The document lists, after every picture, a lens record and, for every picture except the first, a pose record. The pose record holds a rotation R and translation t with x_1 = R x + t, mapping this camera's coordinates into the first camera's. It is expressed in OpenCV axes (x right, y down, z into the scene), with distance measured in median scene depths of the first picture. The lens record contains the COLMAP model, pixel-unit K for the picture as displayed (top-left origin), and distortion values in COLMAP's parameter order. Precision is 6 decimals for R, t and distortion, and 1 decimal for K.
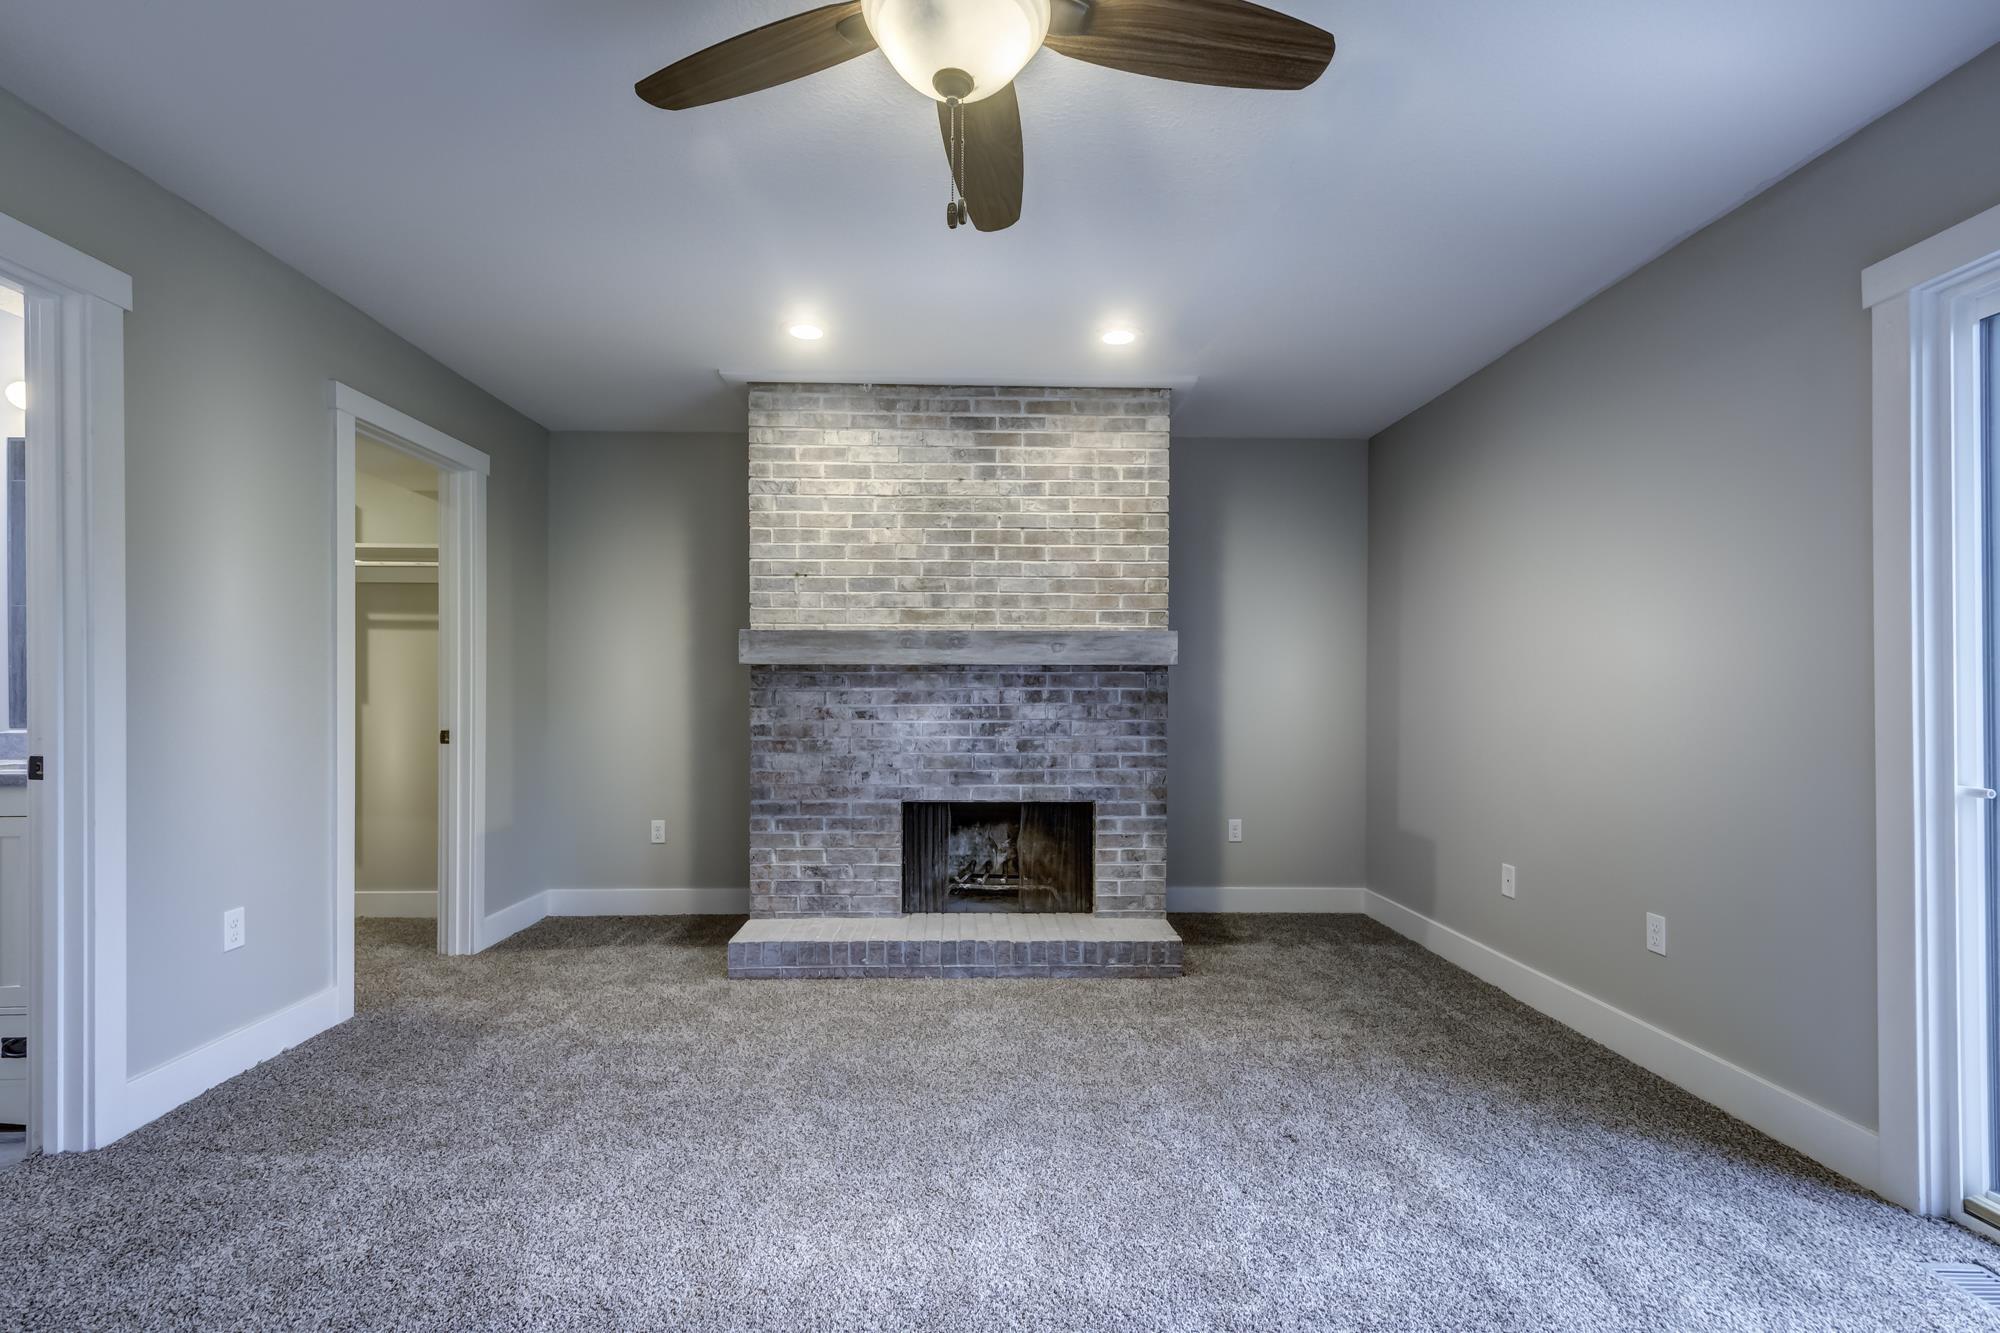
lens RADIAL K [[889.3, 0, 1001.3], [0, 889.3, 702.4], [0, 0, 1]] dist [0.003094, -0.000681]
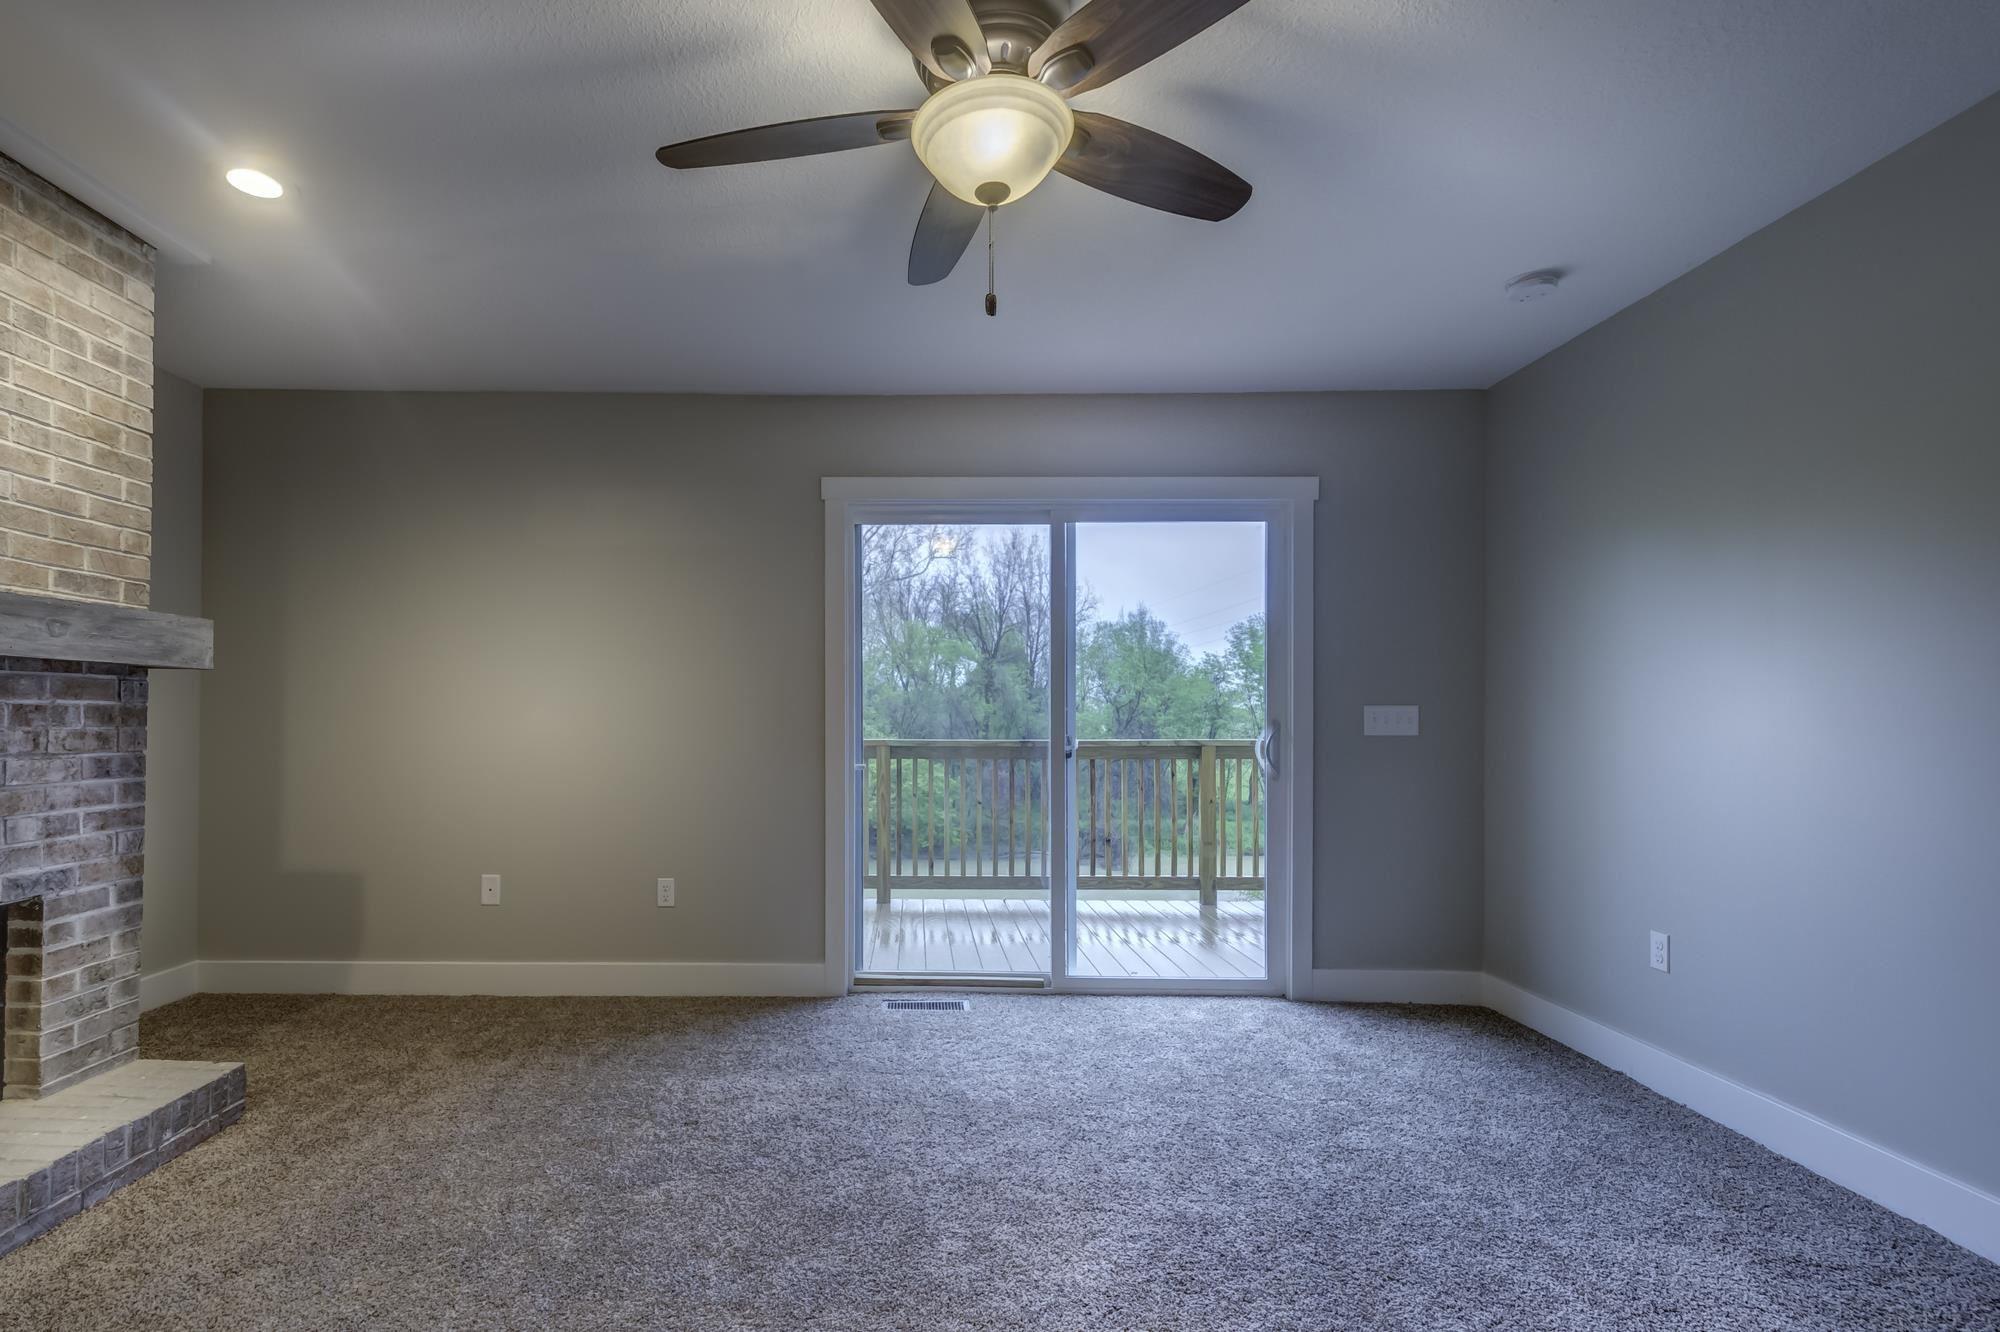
lens RADIAL K [[859.5, 0, 997.1], [0, 859.5, 712.6], [0, 0, 1]] dist [0.001385, 0.000123]
pose [[0.031299, 0.003033, 0.999505, -0.431869], [0.006529, 0.999973, -0.003239, -0.002369], [-0.999489, 0.006627, 0.031278, 0.361665]]
